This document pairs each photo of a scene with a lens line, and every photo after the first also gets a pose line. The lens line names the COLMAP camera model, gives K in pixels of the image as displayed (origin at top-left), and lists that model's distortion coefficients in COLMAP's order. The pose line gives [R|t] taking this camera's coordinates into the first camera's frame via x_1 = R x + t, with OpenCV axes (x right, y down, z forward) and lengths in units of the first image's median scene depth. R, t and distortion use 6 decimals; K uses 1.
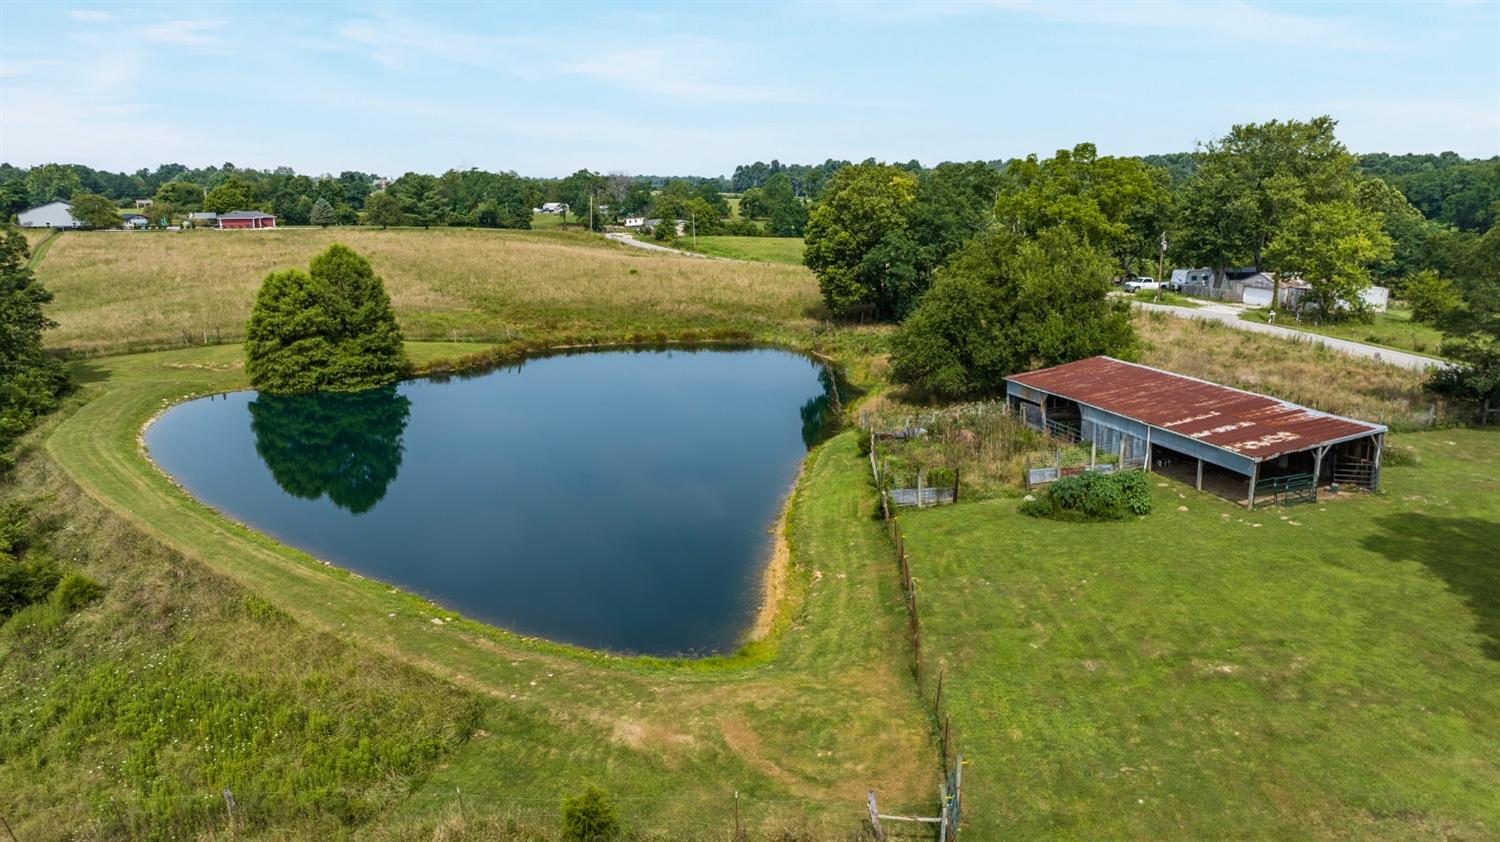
lens RADIAL K [[1022.4, 0, 750.7], [0, 1022.4, 462.7], [0, 0, 1]] dist [-0.021810, -0.000470]
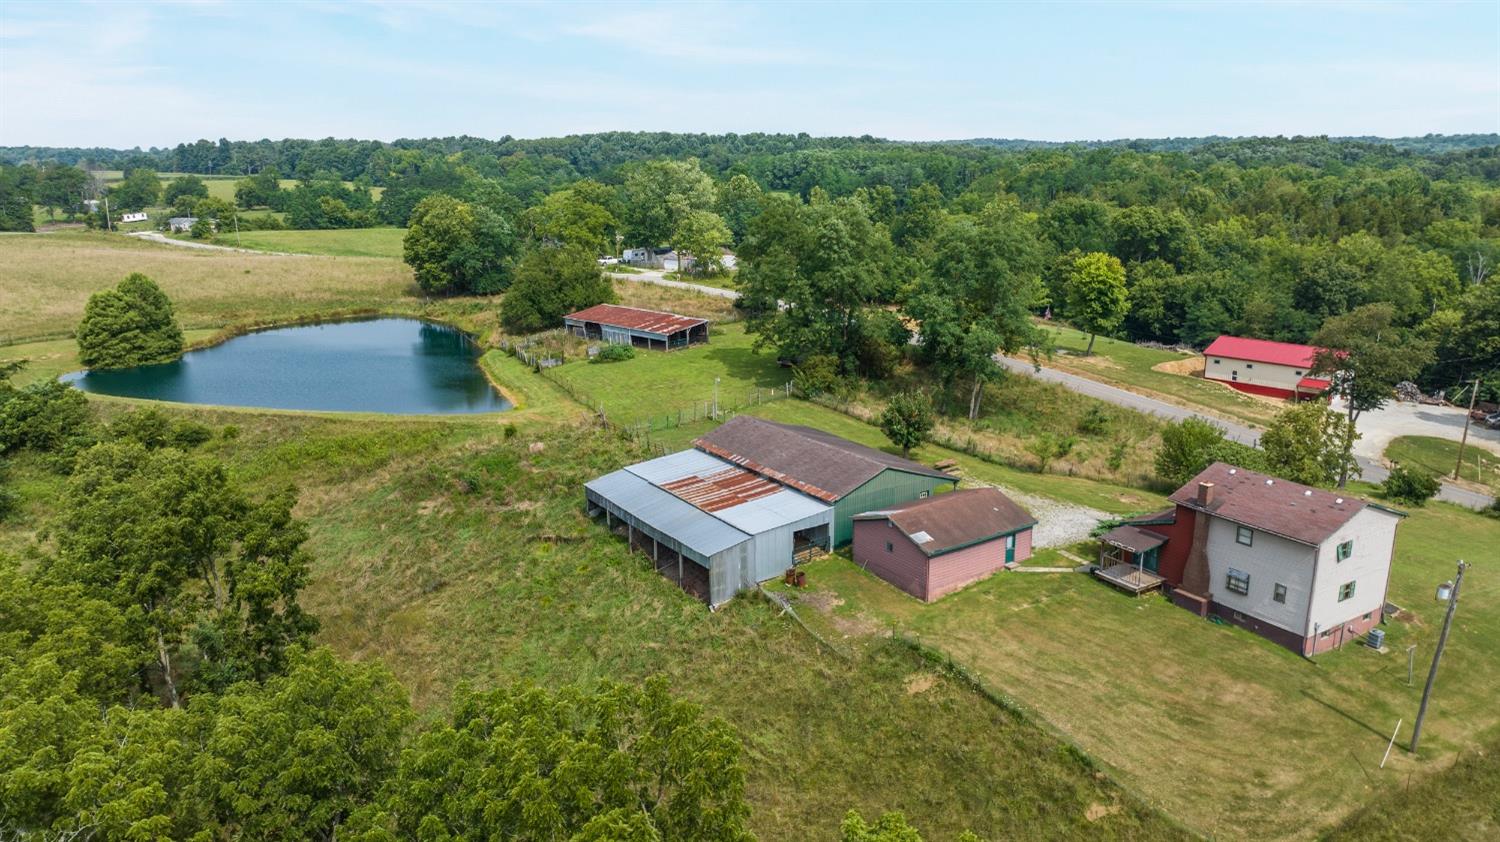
lens RADIAL K [[1022.4, 0, 750.7], [0, 1022.4, 462.7], [0, 0, 1]] dist [-0.021810, -0.000470]
pose [[0.869022, -0.148641, 0.471918, -0.290553], [0.131652, 0.988889, 0.069039, 0.077038], [-0.476936, 0.002133, 0.878935, -0.673437]]
